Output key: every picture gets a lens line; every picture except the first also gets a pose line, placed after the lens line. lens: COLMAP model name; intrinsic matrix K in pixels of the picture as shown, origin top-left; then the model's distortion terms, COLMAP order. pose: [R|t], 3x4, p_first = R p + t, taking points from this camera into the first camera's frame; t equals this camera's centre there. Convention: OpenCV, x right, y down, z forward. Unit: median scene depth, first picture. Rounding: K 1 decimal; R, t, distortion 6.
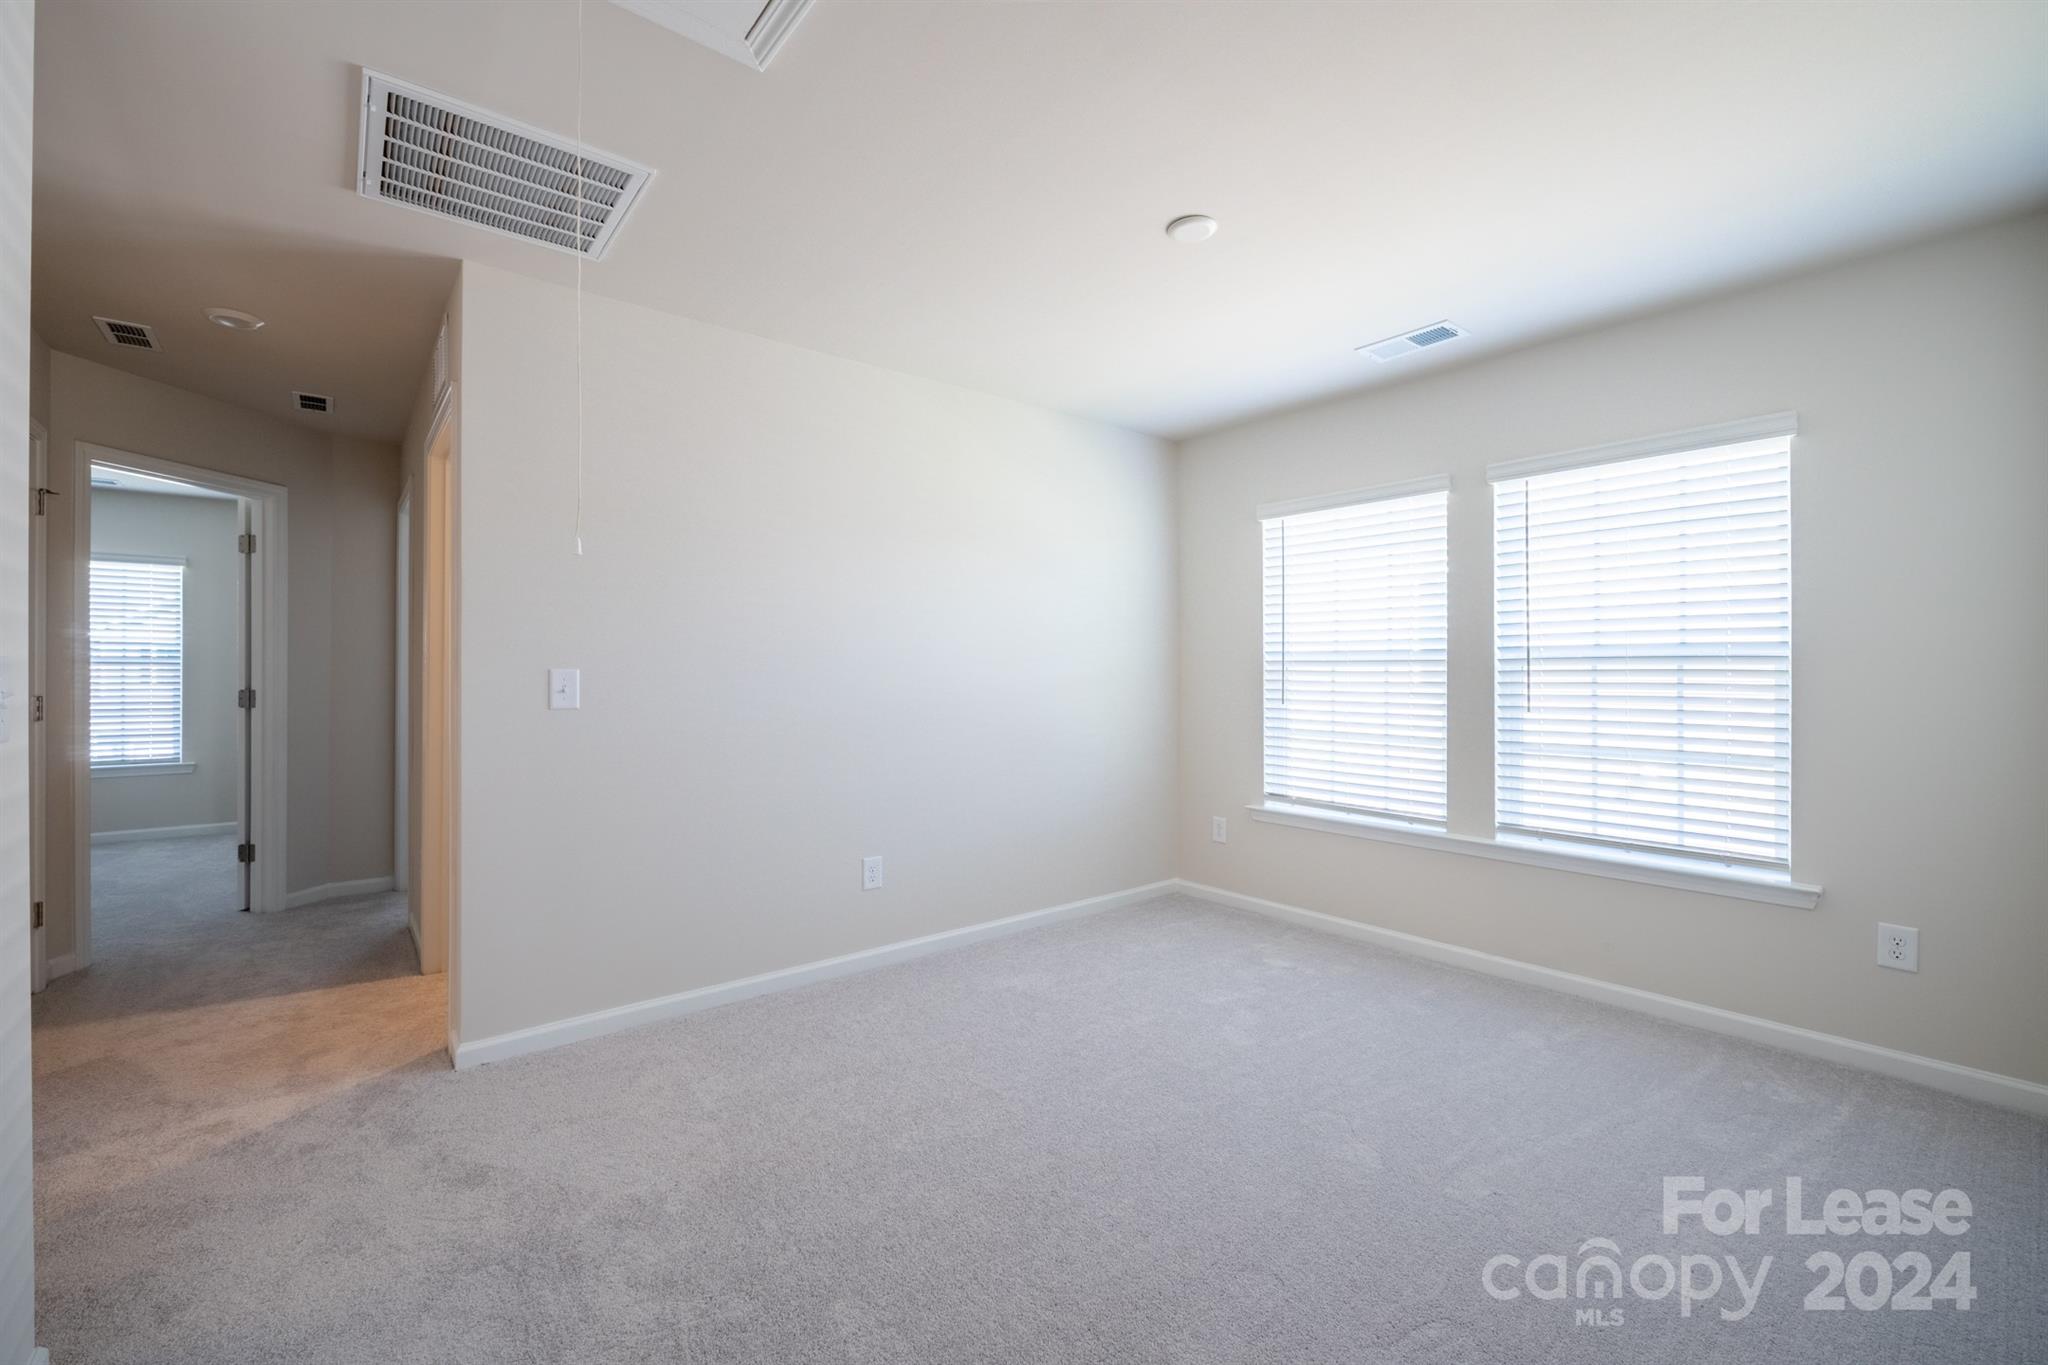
lens RADIAL K [[857.8, 0, 1041.3], [0, 857.8, 685.5], [0, 0, 1]] dist [-0.005620, -0.000319]
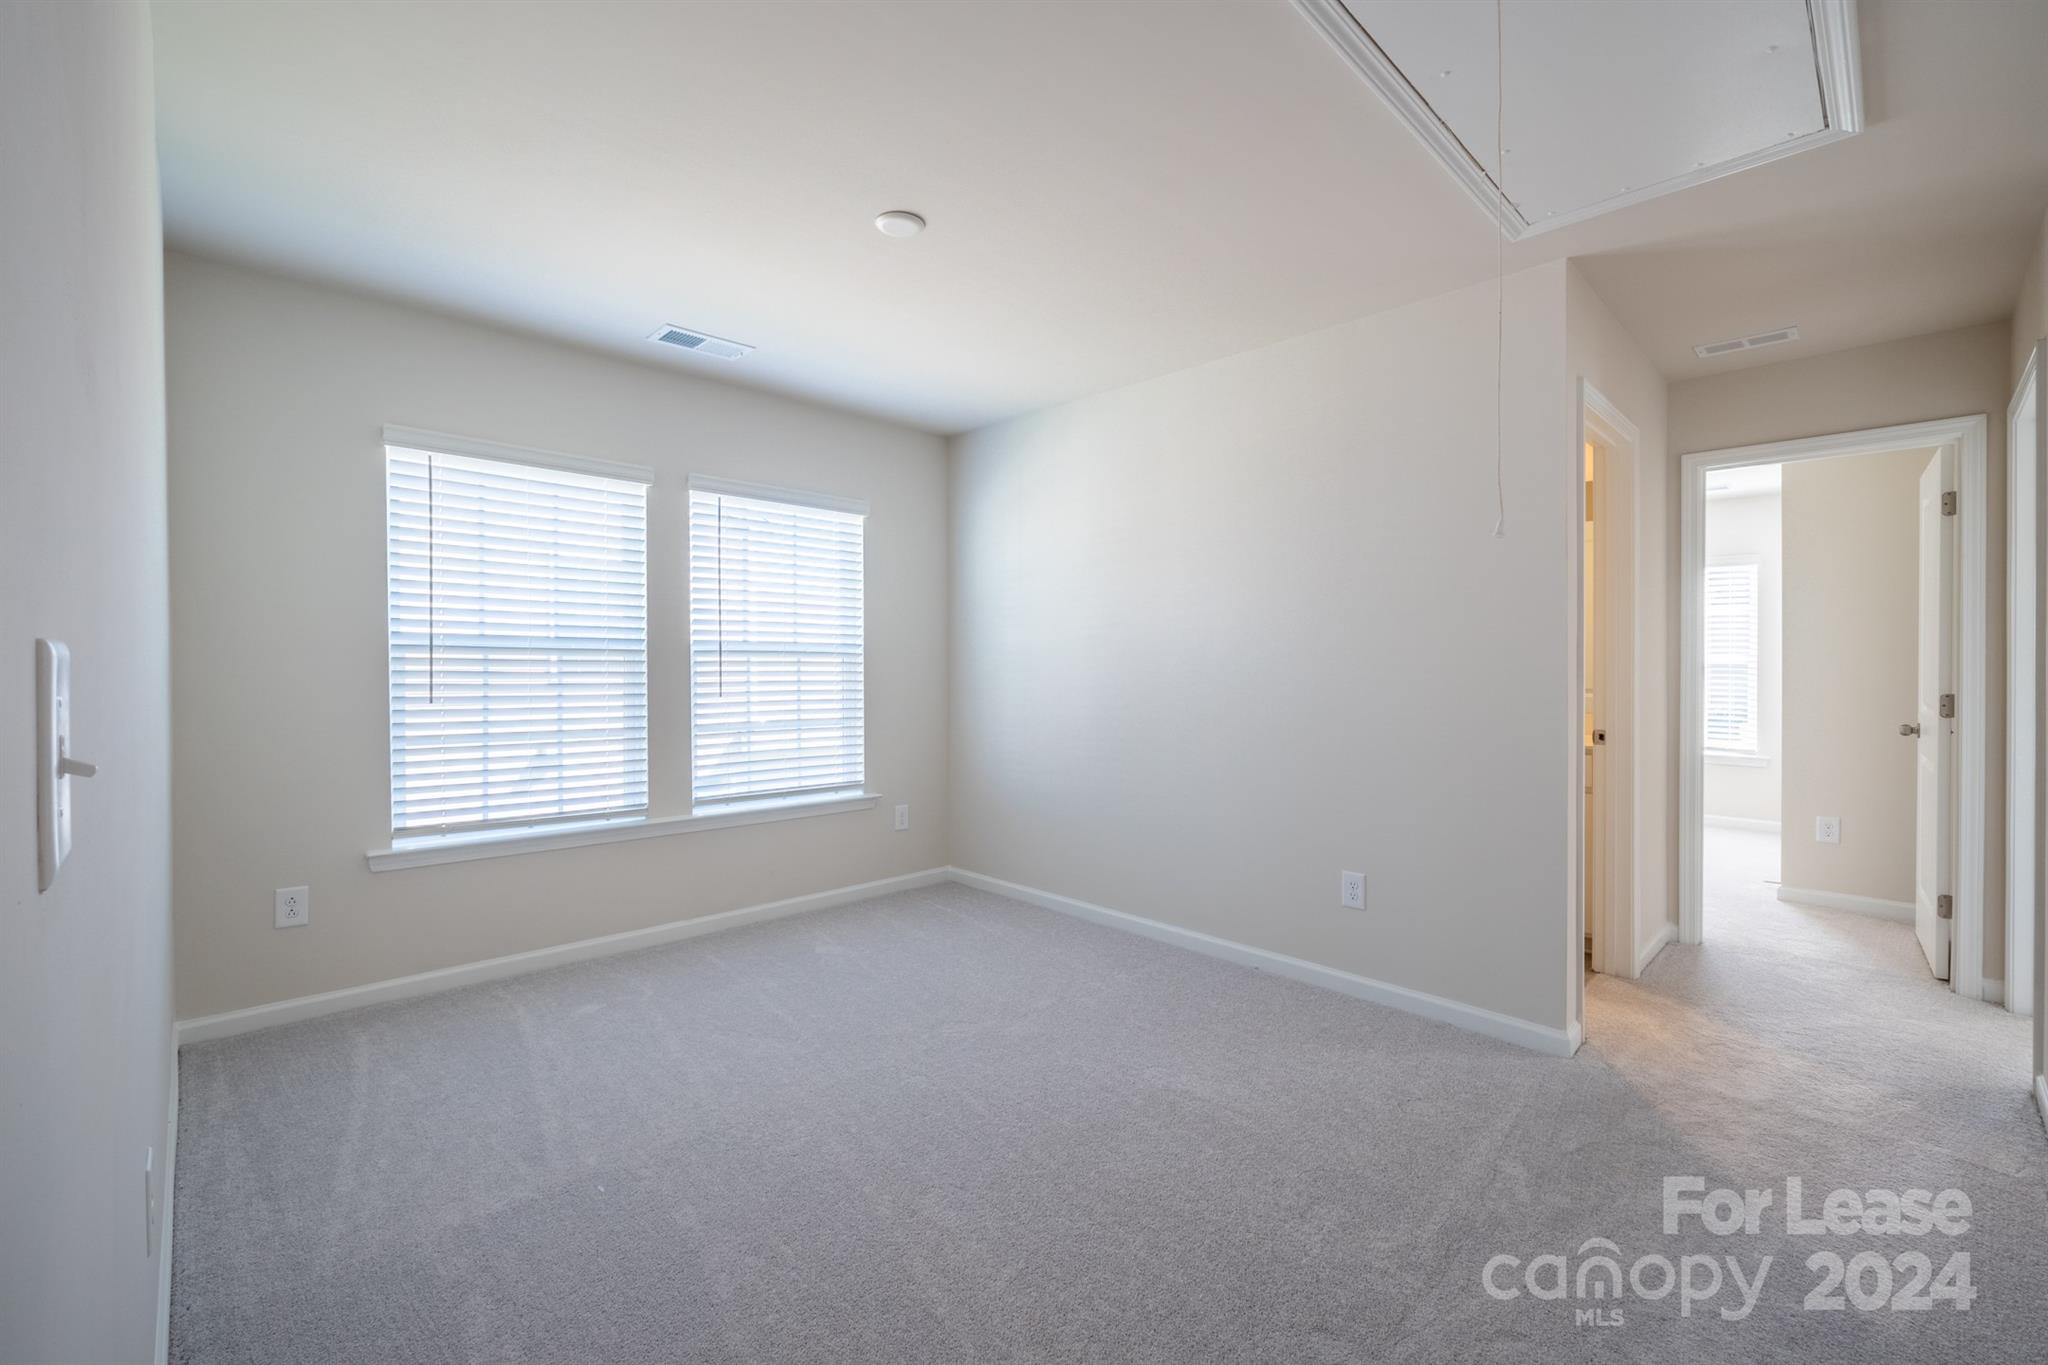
lens RADIAL K [[857.8, 0, 1007.1], [0, 857.8, 672.8], [0, 0, 1]] dist [-0.005620, -0.000319]
pose [[-0.067862, -0.007829, 0.997664, -0.586284], [0.008752, 0.999926, 0.008442, -0.007842], [-0.997656, 0.009304, -0.067788, 0.655574]]
